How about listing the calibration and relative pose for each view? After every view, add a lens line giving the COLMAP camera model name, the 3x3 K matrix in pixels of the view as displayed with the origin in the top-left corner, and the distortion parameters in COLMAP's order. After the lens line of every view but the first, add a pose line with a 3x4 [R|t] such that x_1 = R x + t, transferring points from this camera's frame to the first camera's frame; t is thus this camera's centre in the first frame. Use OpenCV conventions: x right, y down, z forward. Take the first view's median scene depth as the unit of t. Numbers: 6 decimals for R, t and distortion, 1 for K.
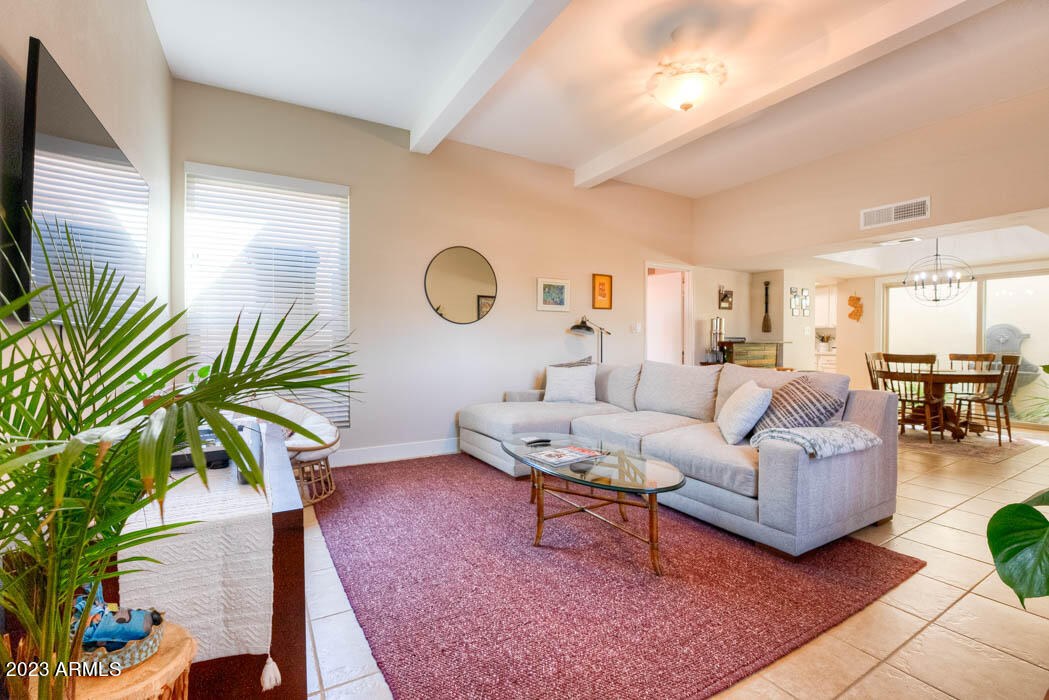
lens RADIAL K [[448.7, 0, 527.1], [0, 448.7, 348.8], [0, 0, 1]] dist [-0.023884, -0.000012]
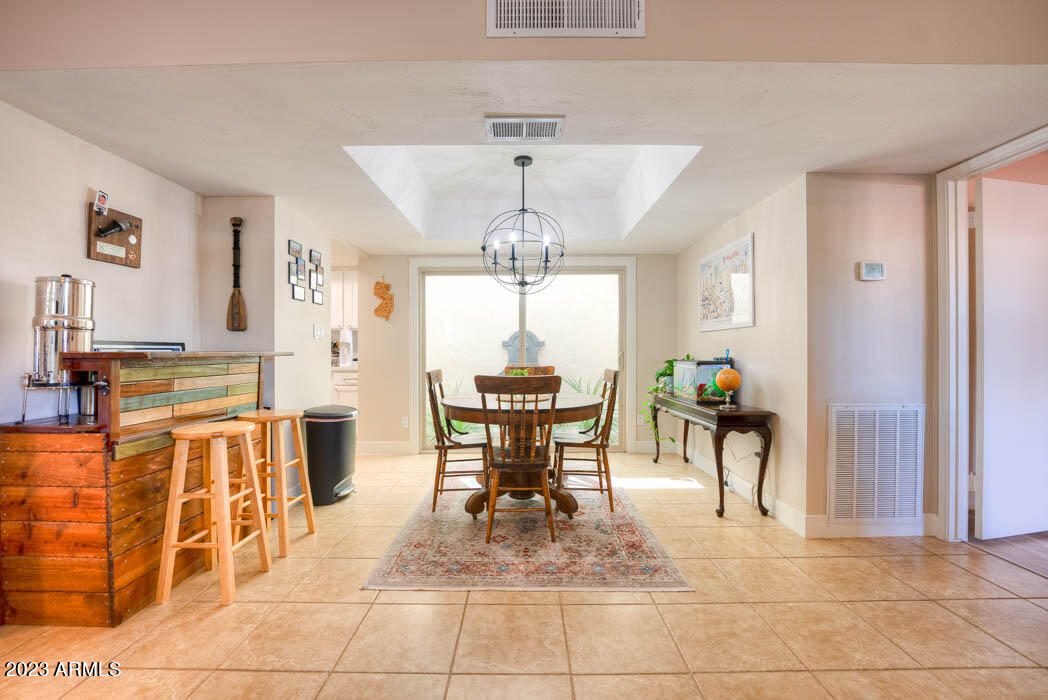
lens RADIAL K [[460.0, 0, 526.8], [0, 460.0, 347.4], [0, 0, 1]] dist [-0.029517, 0.000484]
pose [[0.524790, 0.000909, 0.851231, 0.328895], [0.018227, 0.999758, -0.012305, -0.010921], [-0.851036, 0.021973, 0.524647, 0.560136]]
